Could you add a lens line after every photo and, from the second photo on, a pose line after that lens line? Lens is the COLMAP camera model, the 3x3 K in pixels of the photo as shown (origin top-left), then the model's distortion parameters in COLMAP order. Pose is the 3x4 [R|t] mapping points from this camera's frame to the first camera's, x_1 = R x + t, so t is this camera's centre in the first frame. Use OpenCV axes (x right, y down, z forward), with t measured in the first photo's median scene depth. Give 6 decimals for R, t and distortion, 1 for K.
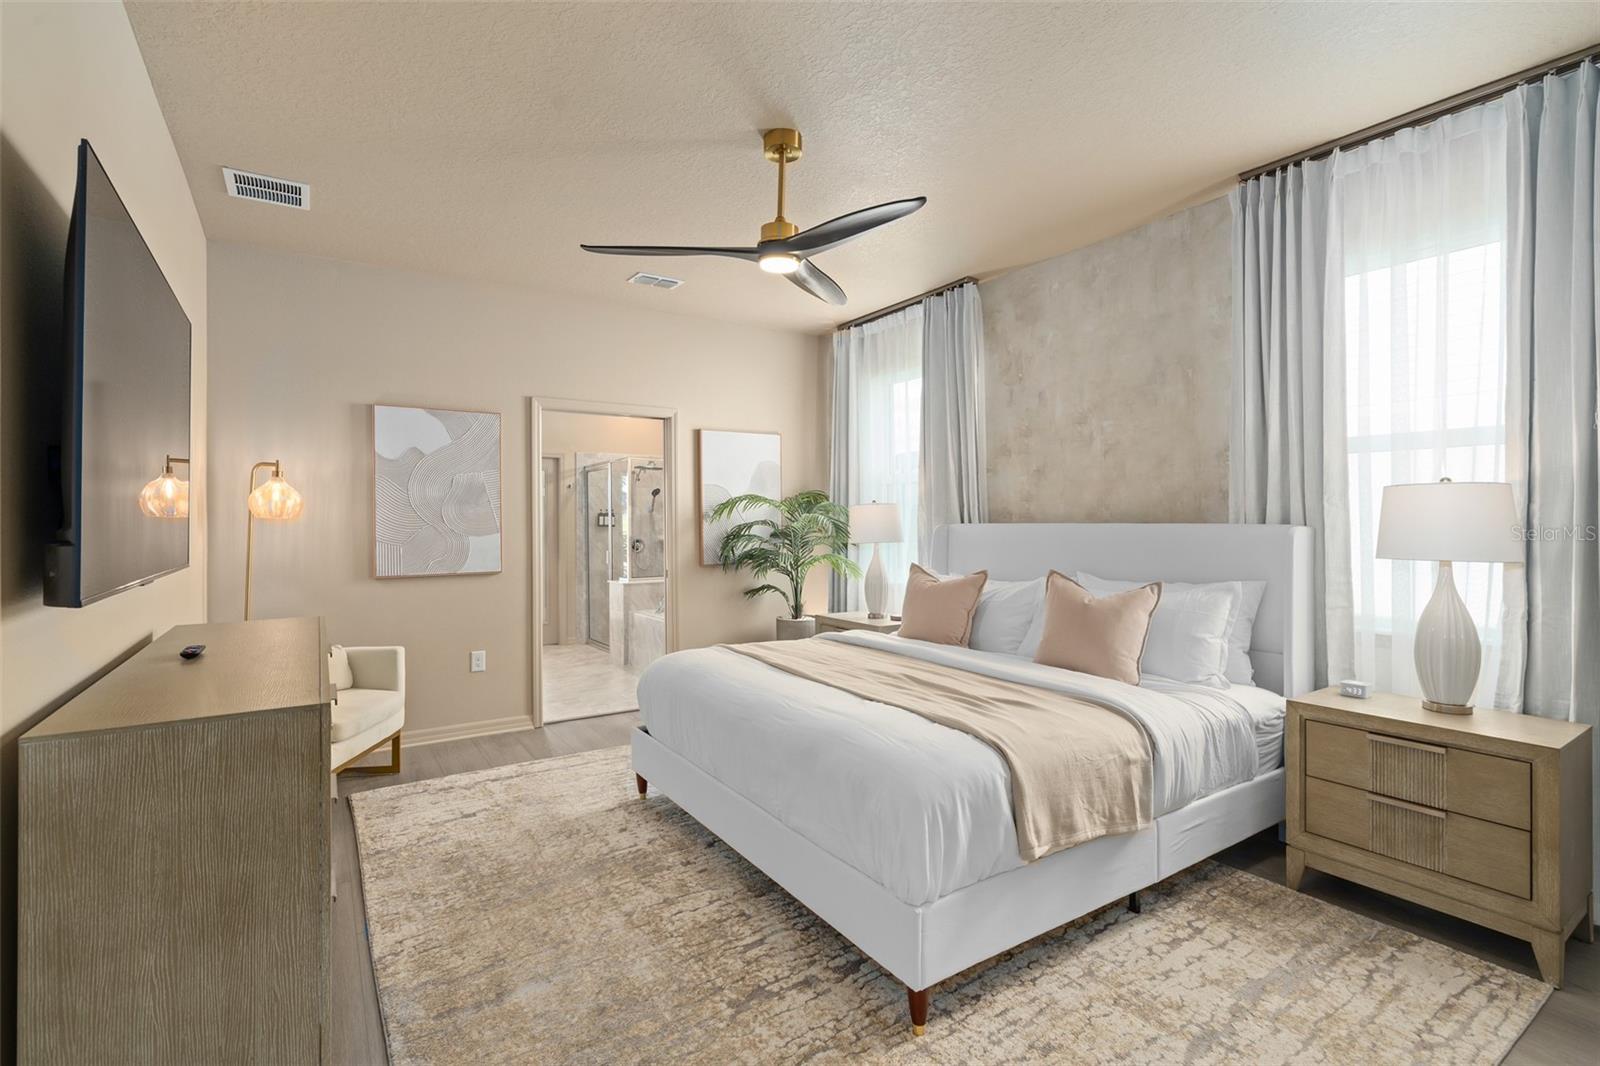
lens RADIAL K [[726.4, 0, 780.4], [0, 726.4, 519.9], [0, 0, 1]] dist [-0.002130, 0.001985]
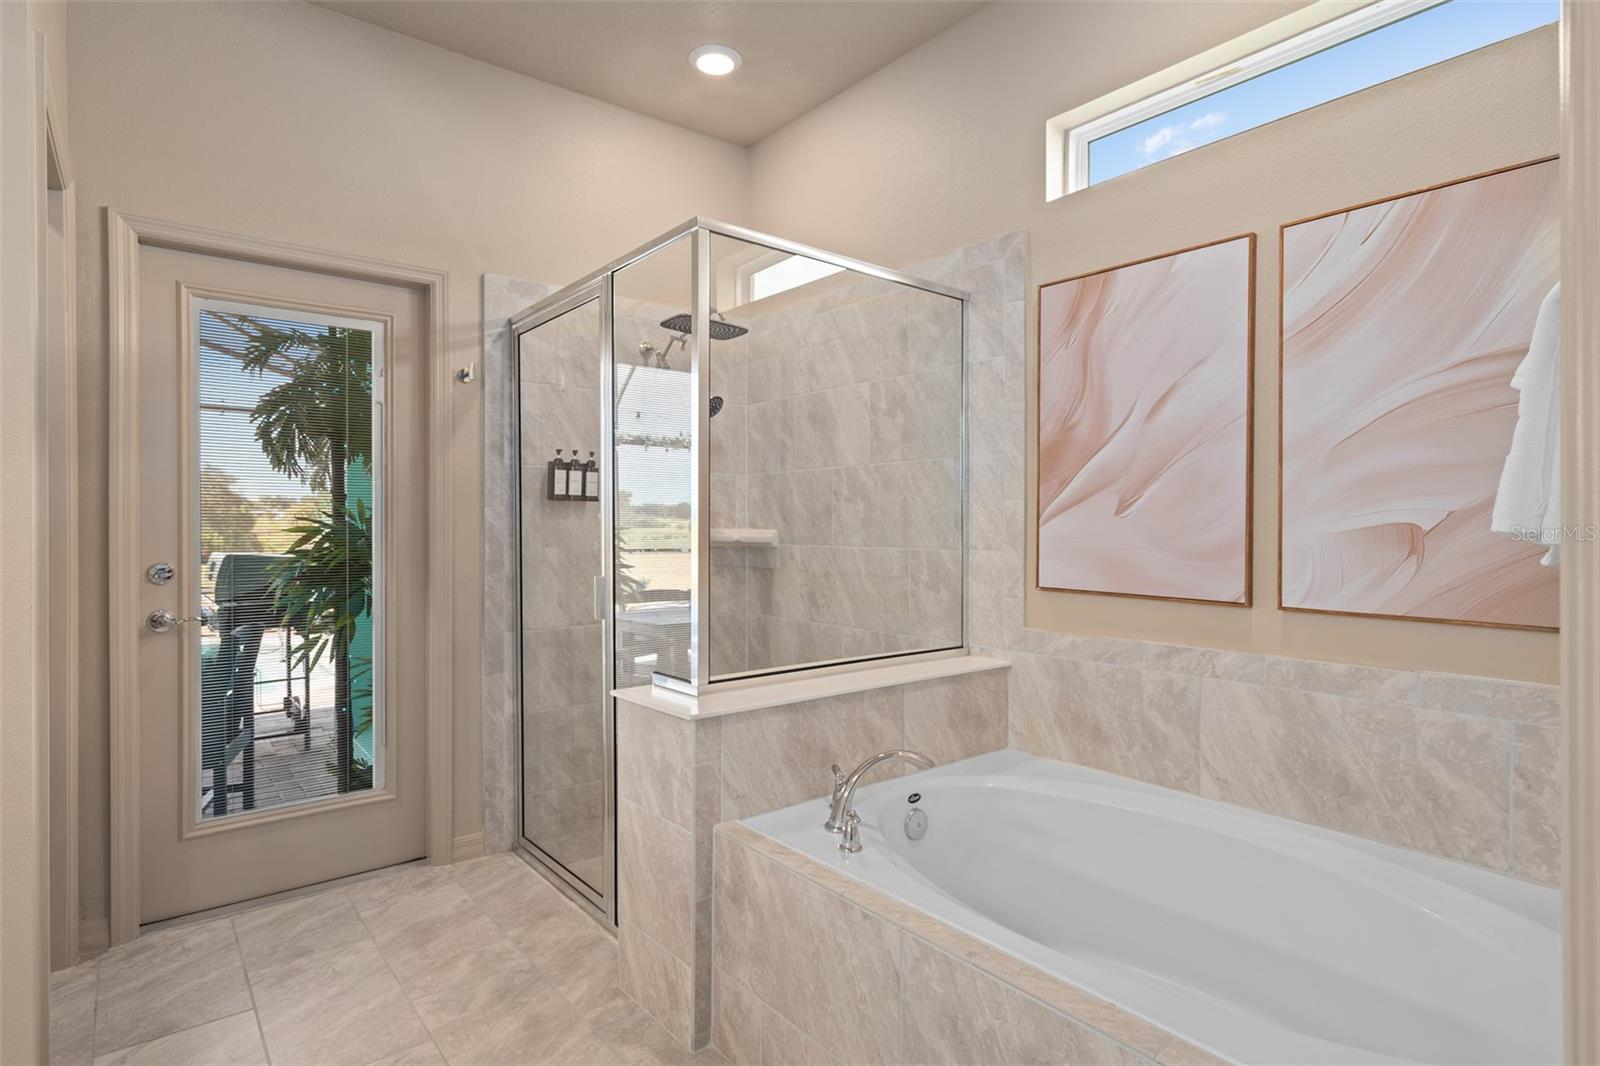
lens RADIAL K [[815.9, 0, 795.4], [0, 815.9, 526.4], [0, 0, 1]] dist [0.003796, 0.003632]
pose [[0.993523, 0.005502, 0.113502, -0.187824], [-0.006511, 0.999942, 0.008526, 0.018257], [-0.113448, -0.009210, 0.993501, 0.633344]]
